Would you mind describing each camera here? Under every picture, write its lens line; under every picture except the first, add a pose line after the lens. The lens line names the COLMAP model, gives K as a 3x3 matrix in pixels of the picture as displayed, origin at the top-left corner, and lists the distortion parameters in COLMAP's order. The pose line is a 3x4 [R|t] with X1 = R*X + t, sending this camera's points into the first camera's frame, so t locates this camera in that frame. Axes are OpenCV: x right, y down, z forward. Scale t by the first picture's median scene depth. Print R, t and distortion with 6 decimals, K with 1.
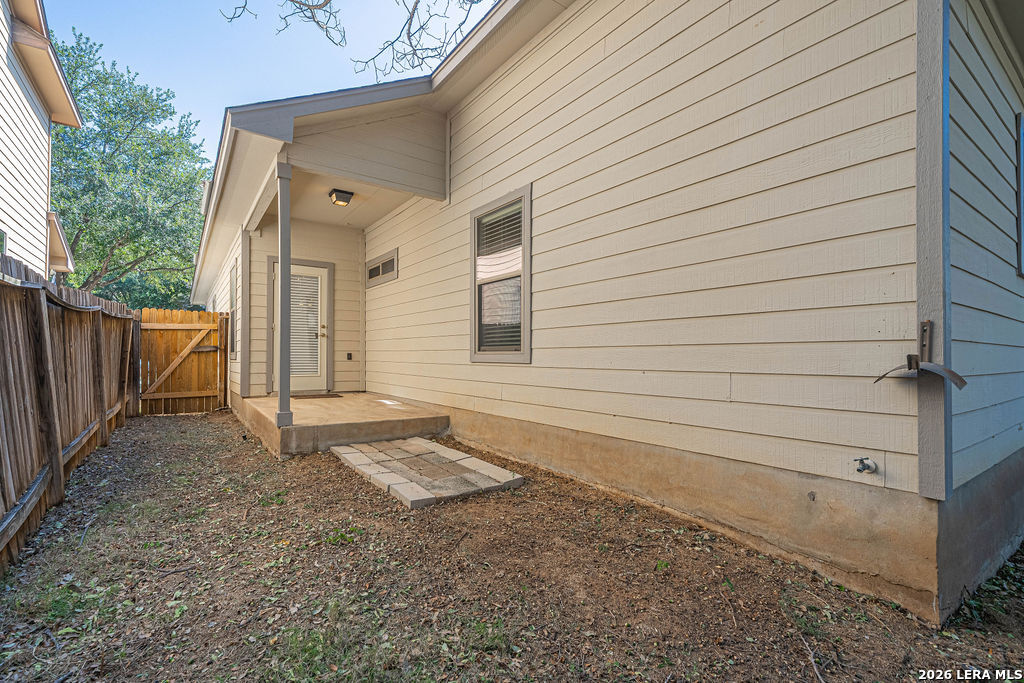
lens RADIAL K [[455.7, 0, 512.6], [0, 455.7, 350.3], [0, 0, 1]] dist [0.001430, 0.000294]
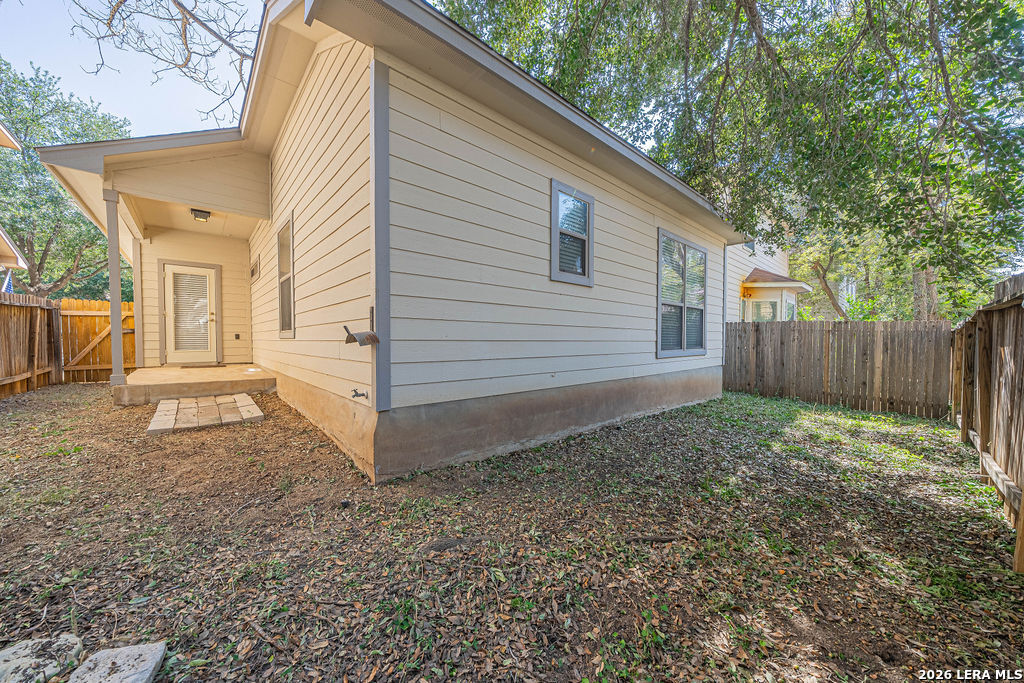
lens RADIAL K [[351.6, 0, 506.1], [0, 351.6, 349.5], [0, 0, 1]] dist [-0.002927, -0.000144]
pose [[0.995644, -0.005535, 0.093071, 0.329687], [0.001665, 0.999132, 0.041614, 0.010064], [-0.093221, -0.041278, 0.994789, -0.088085]]
